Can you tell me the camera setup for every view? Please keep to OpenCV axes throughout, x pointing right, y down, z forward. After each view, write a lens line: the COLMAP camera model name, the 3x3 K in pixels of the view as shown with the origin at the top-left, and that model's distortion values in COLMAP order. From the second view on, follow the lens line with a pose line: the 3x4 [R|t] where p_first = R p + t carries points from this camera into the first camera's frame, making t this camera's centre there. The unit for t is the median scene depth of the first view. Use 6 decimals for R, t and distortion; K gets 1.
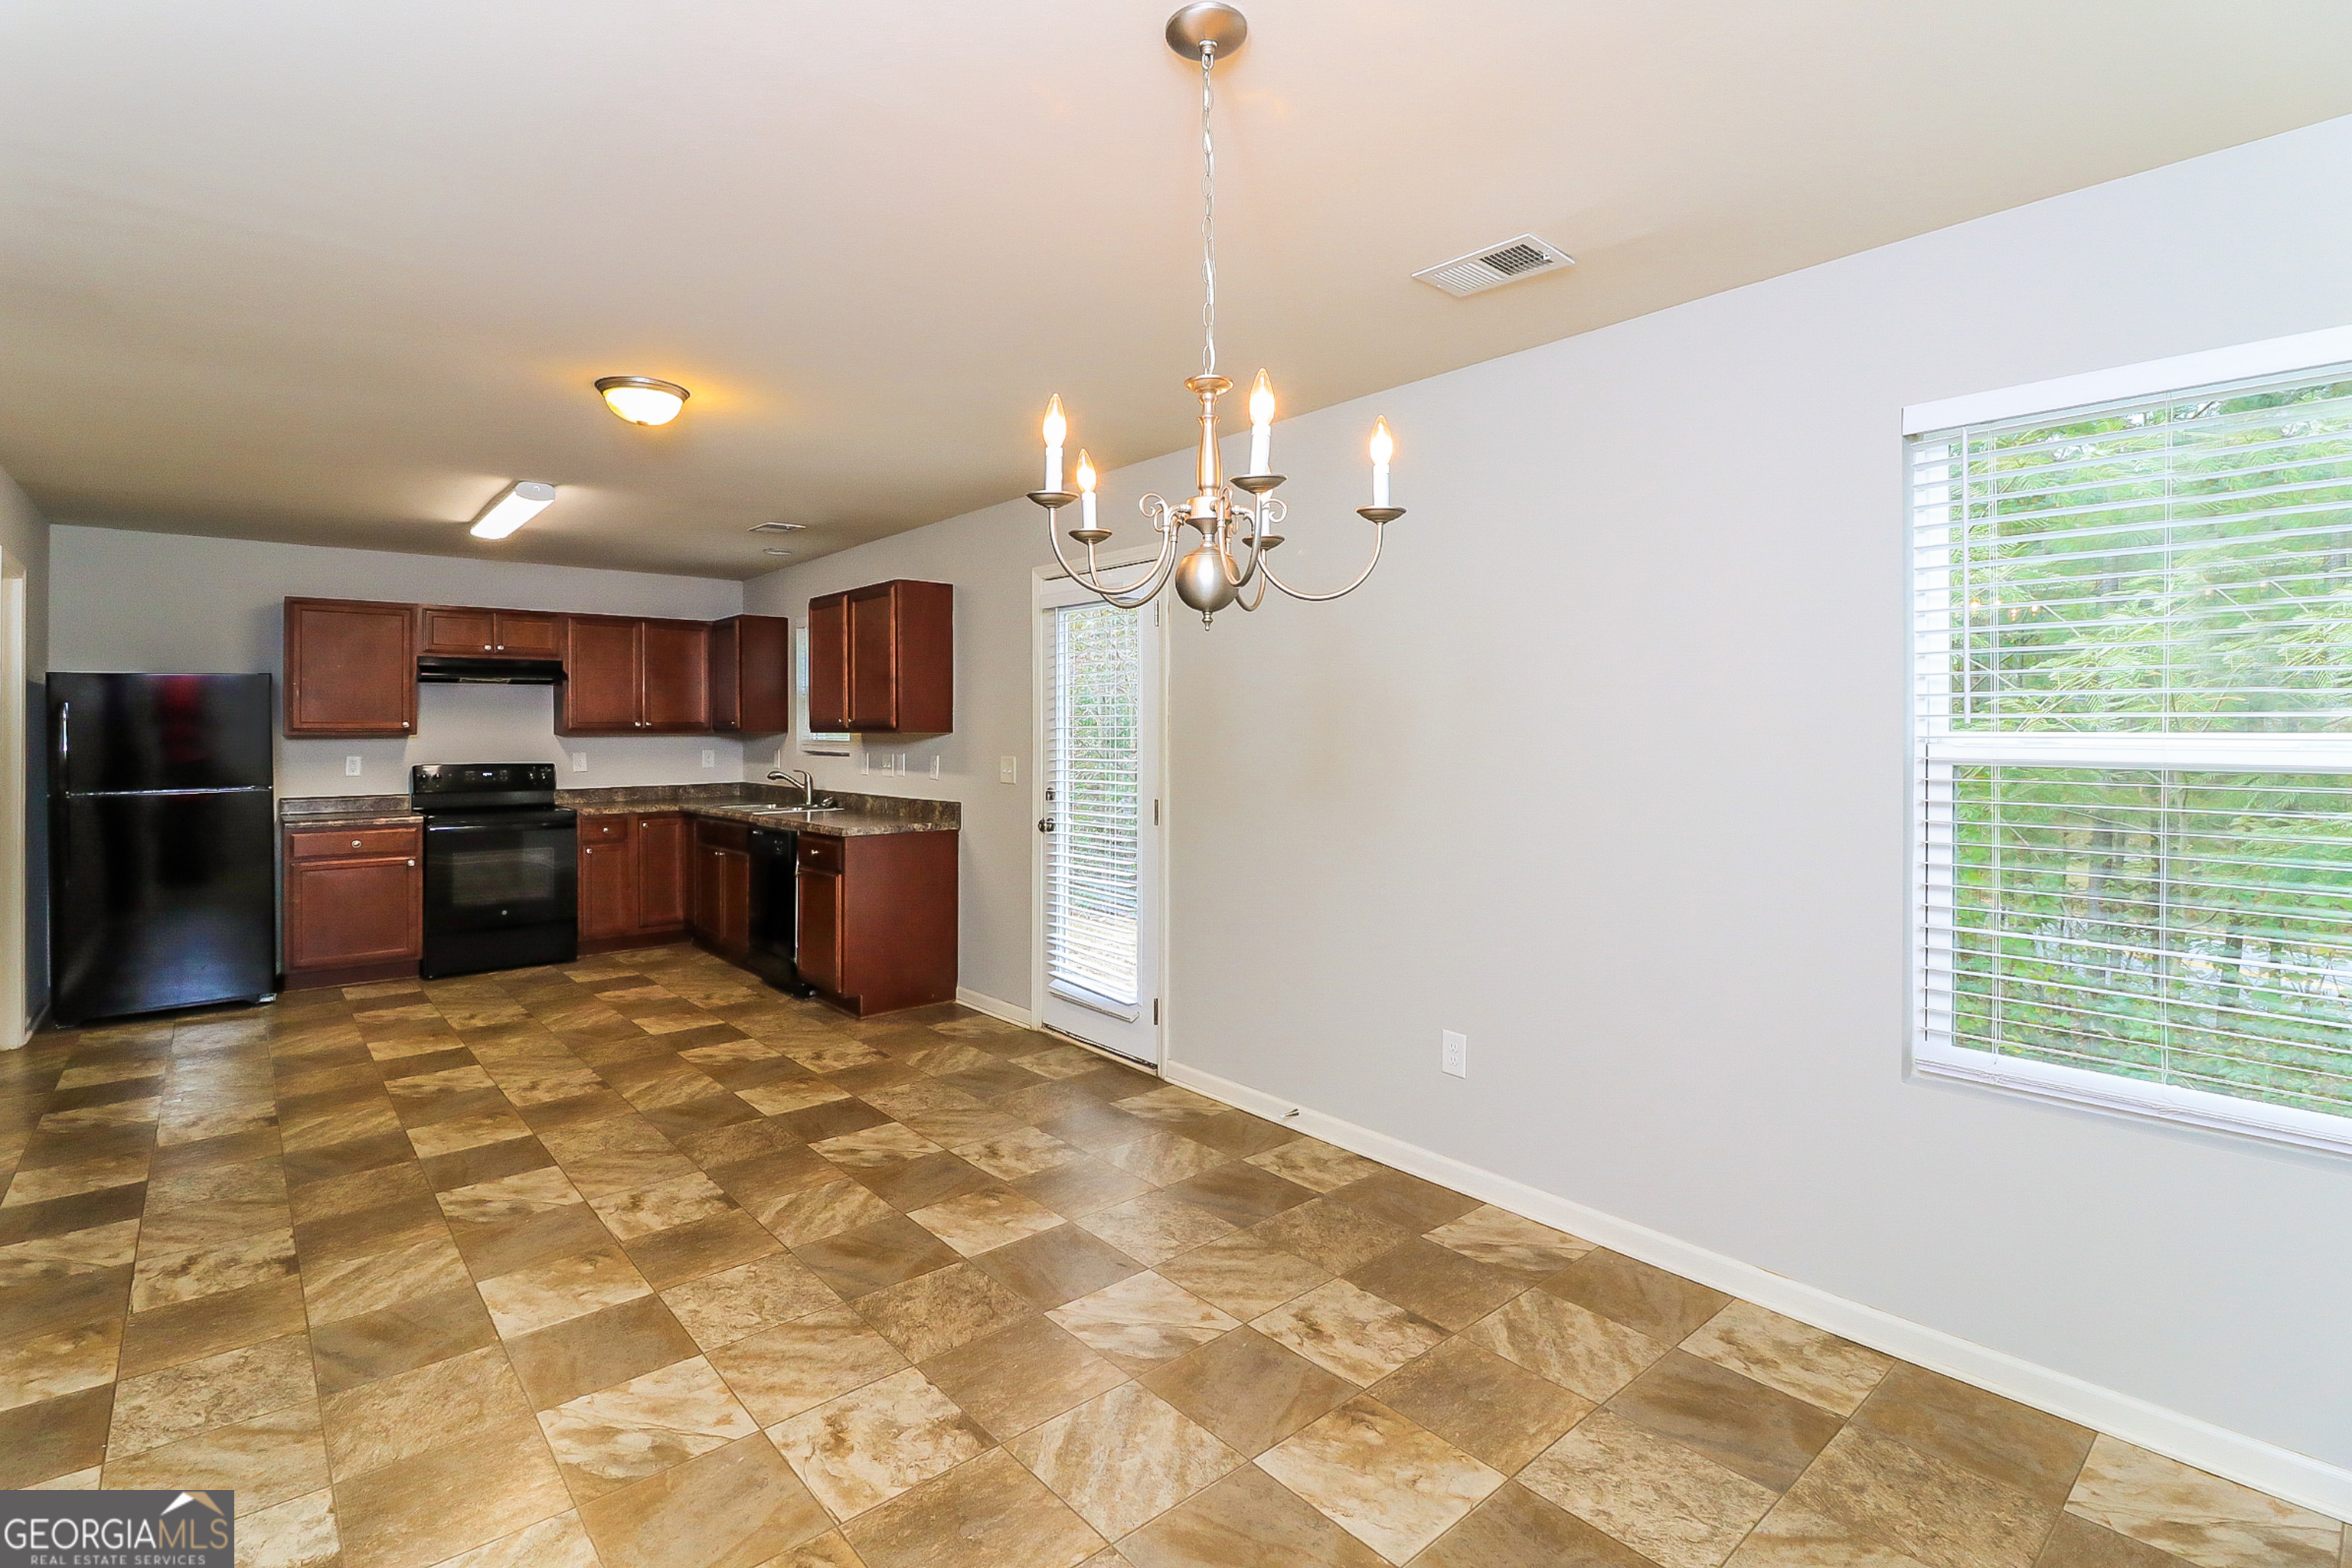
lens RADIAL K [[1132.5, 0, 1172.6], [0, 1132.5, 737.6], [0, 0, 1]] dist [0.007946, -0.012513]
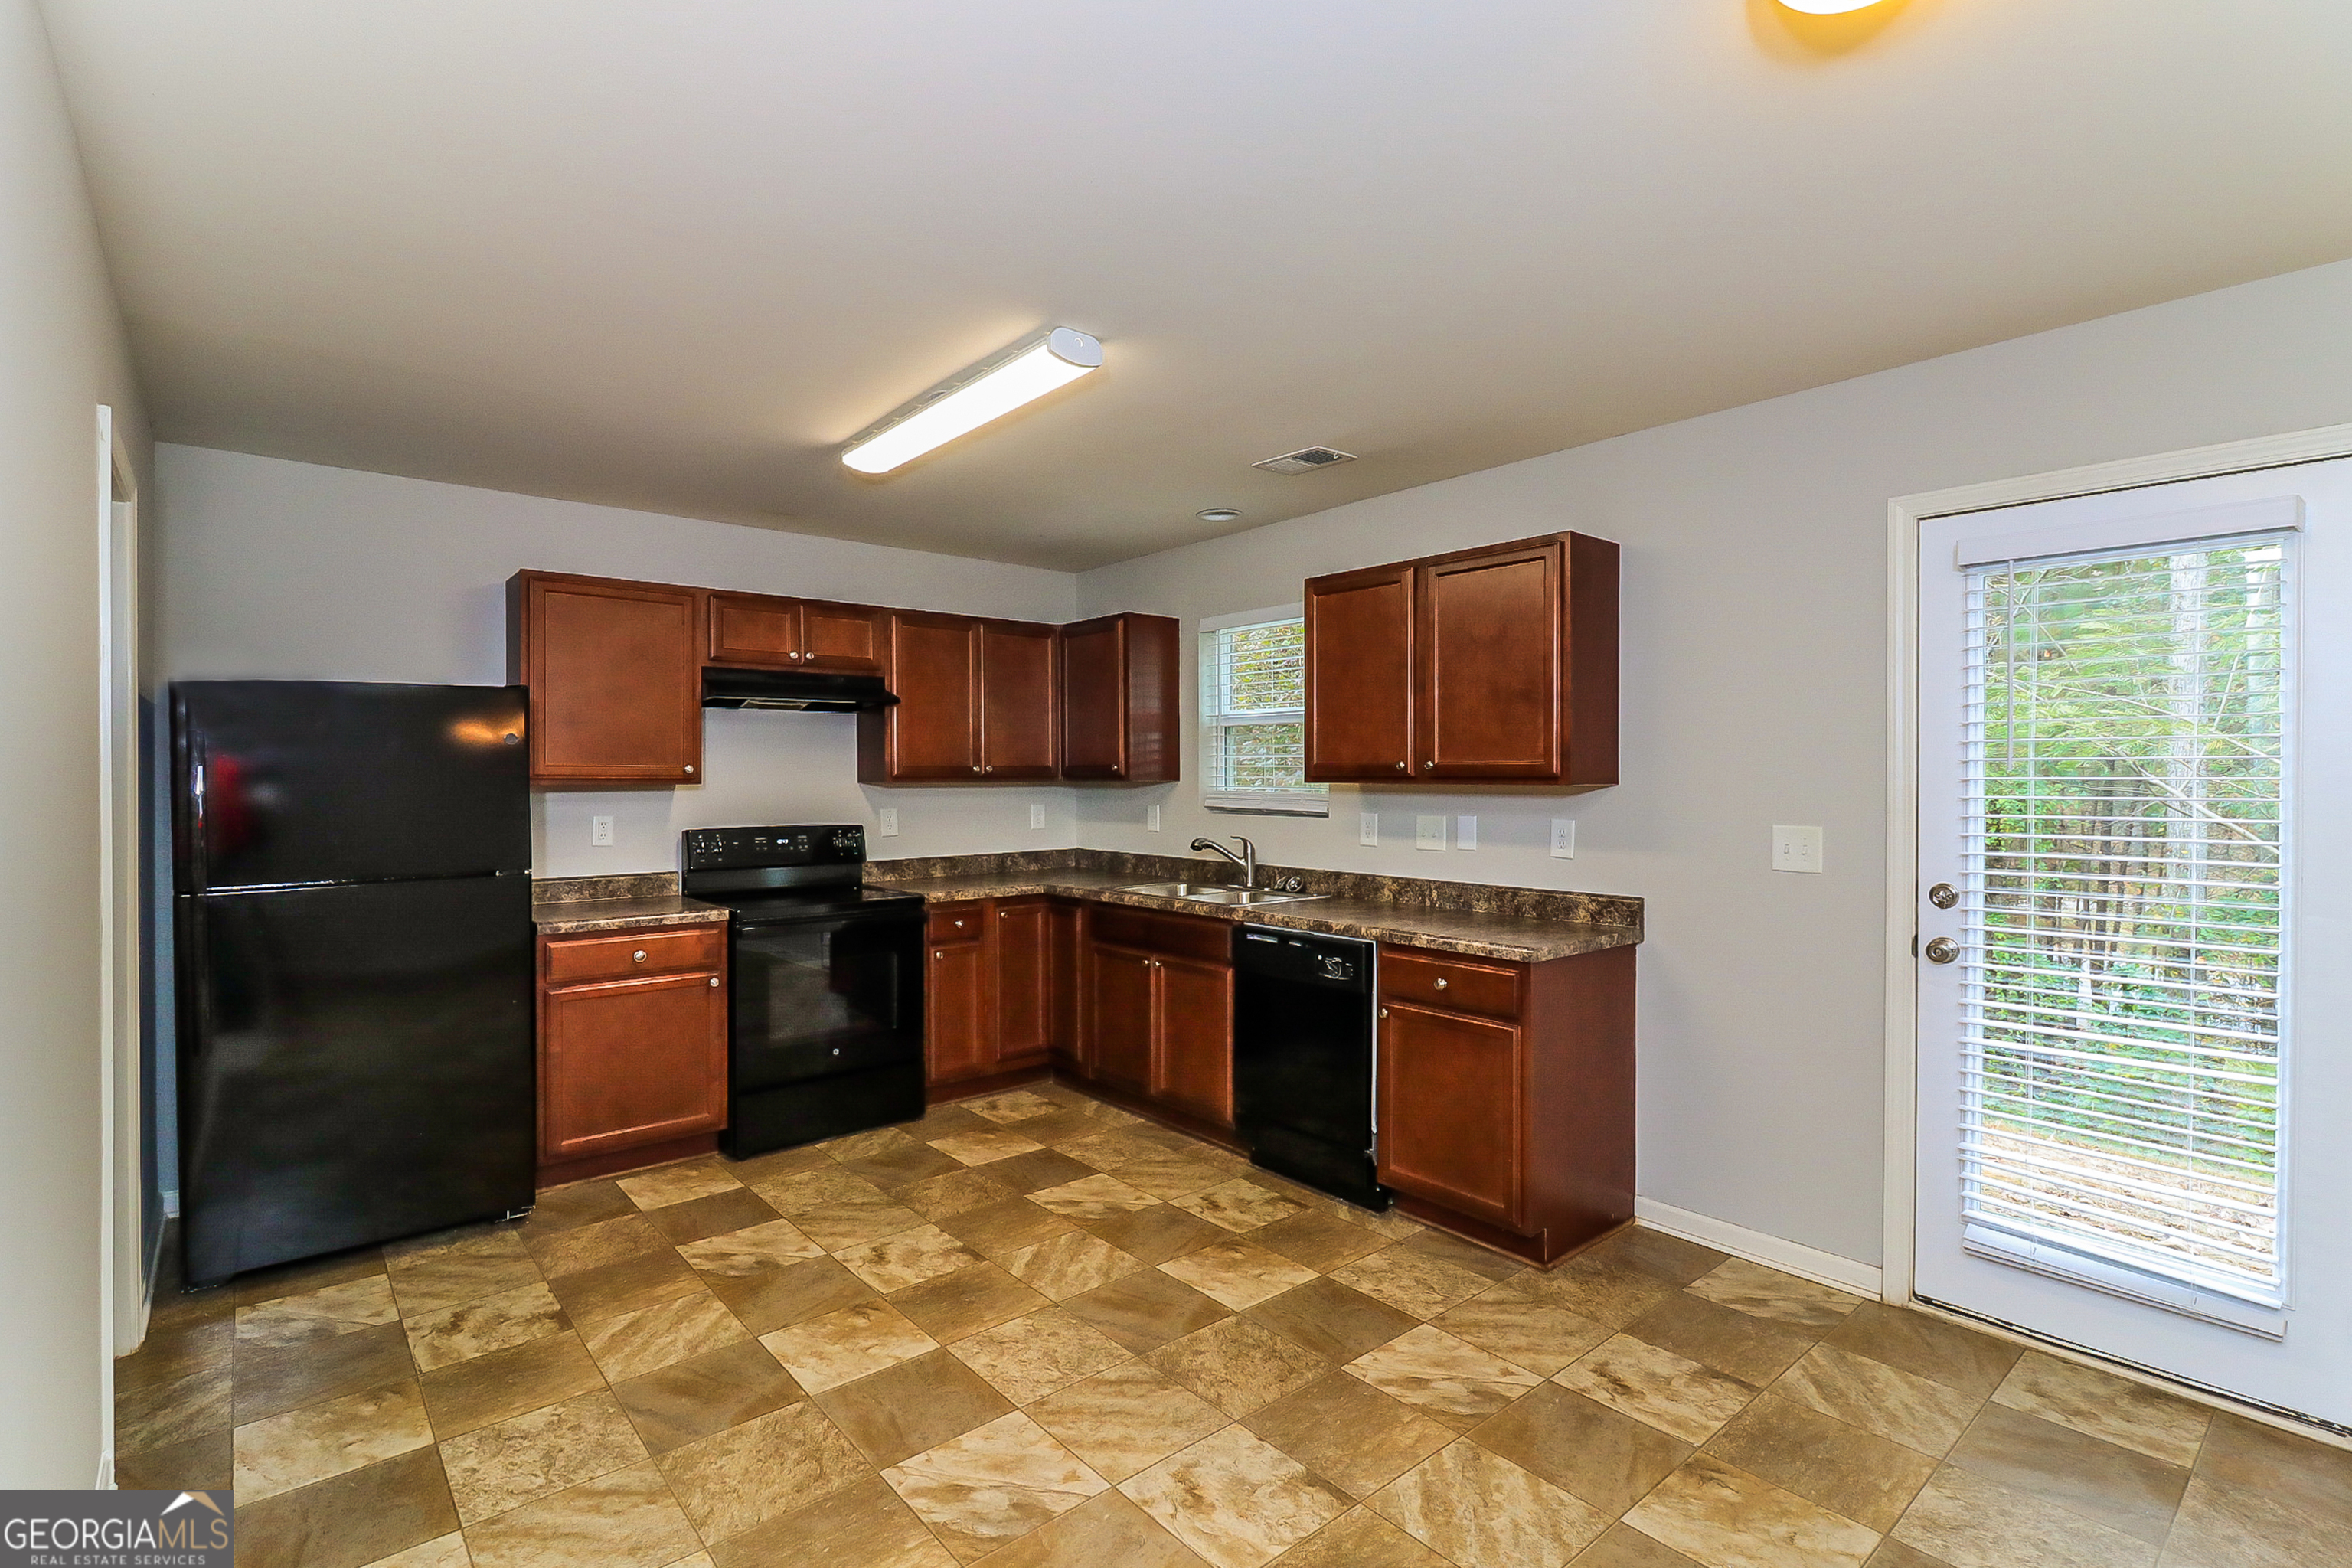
lens RADIAL K [[1132.5, 0, 1172.0], [0, 1132.5, 796.7], [0, 0, 1]] dist [0.007946, -0.012513]
pose [[0.999999, -0.000259, -0.001165, -0.276783], [0.000270, 0.999954, 0.009586, -0.001563], [0.001162, -0.009586, 0.999953, 0.014200]]
